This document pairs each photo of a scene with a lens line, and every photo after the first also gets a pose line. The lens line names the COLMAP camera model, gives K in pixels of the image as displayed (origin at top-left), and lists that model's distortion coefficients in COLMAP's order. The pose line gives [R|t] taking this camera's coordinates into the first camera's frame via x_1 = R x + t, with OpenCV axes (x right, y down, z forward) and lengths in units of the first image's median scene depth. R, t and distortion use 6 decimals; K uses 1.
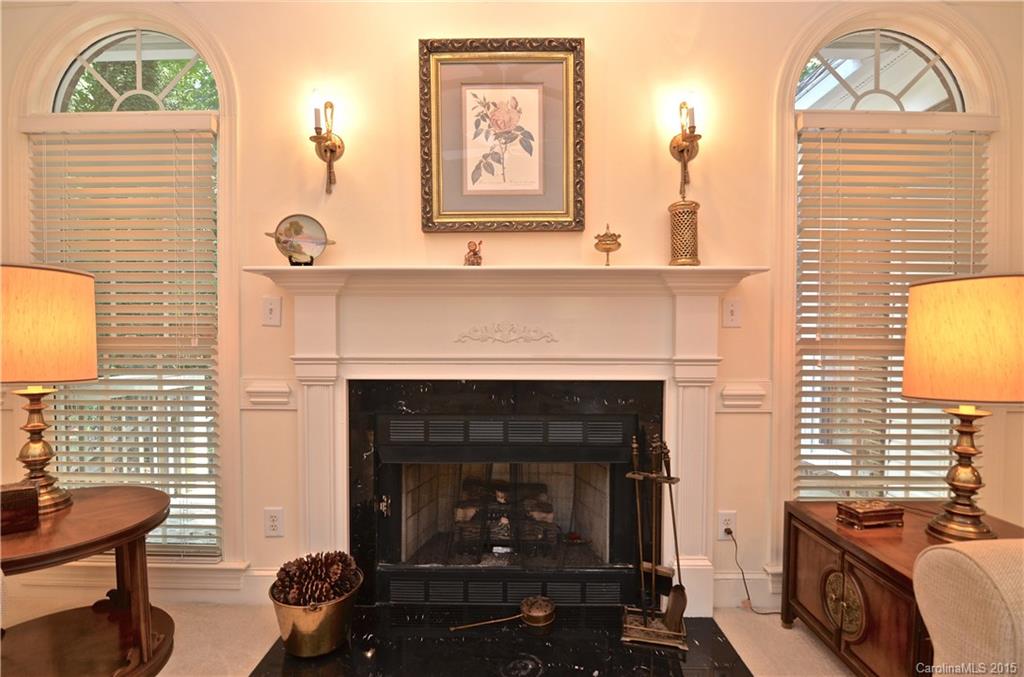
lens RADIAL K [[494.3, 0, 510.2], [0, 494.3, 348.7], [0, 0, 1]] dist [-0.000384, -0.010520]
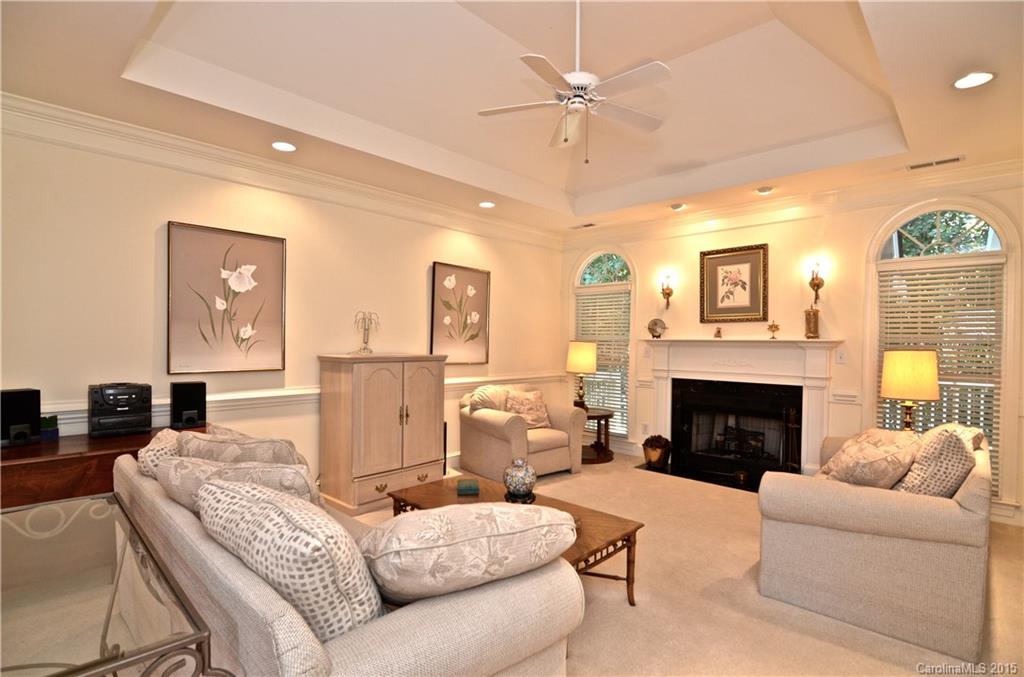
lens RADIAL K [[494.3, 0, 510.2], [0, 494.3, 348.7], [0, 0, 1]] dist [-0.000384, -0.010520]
pose [[0.736656, 0.017617, -0.676038, 0.862226], [-0.026813, 0.999635, -0.003167, -0.065944], [0.675736, 0.020460, 0.736860, -1.628394]]
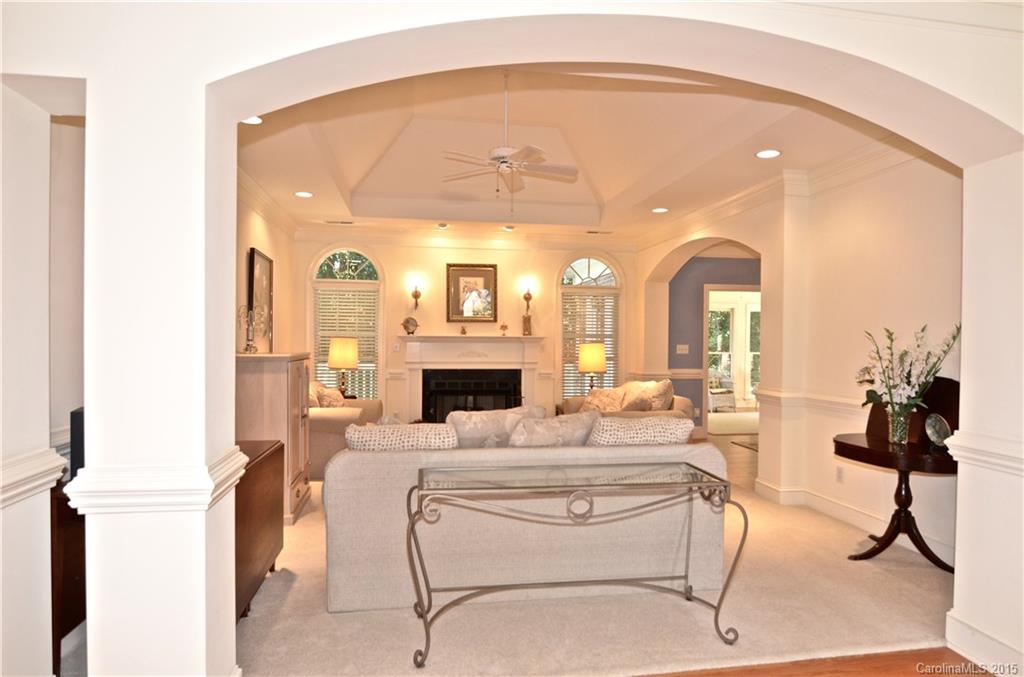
lens RADIAL K [[603.0, 0, 512.0], [0, 603.0, 338.5], [0, 0, 1]] dist [0.001406, 0.000020]
pose [[0.984436, 0.006901, 0.175606, -0.446274], [-0.001974, 0.999600, -0.028216, -0.024582], [-0.175730, 0.027430, 0.984056, -2.903596]]
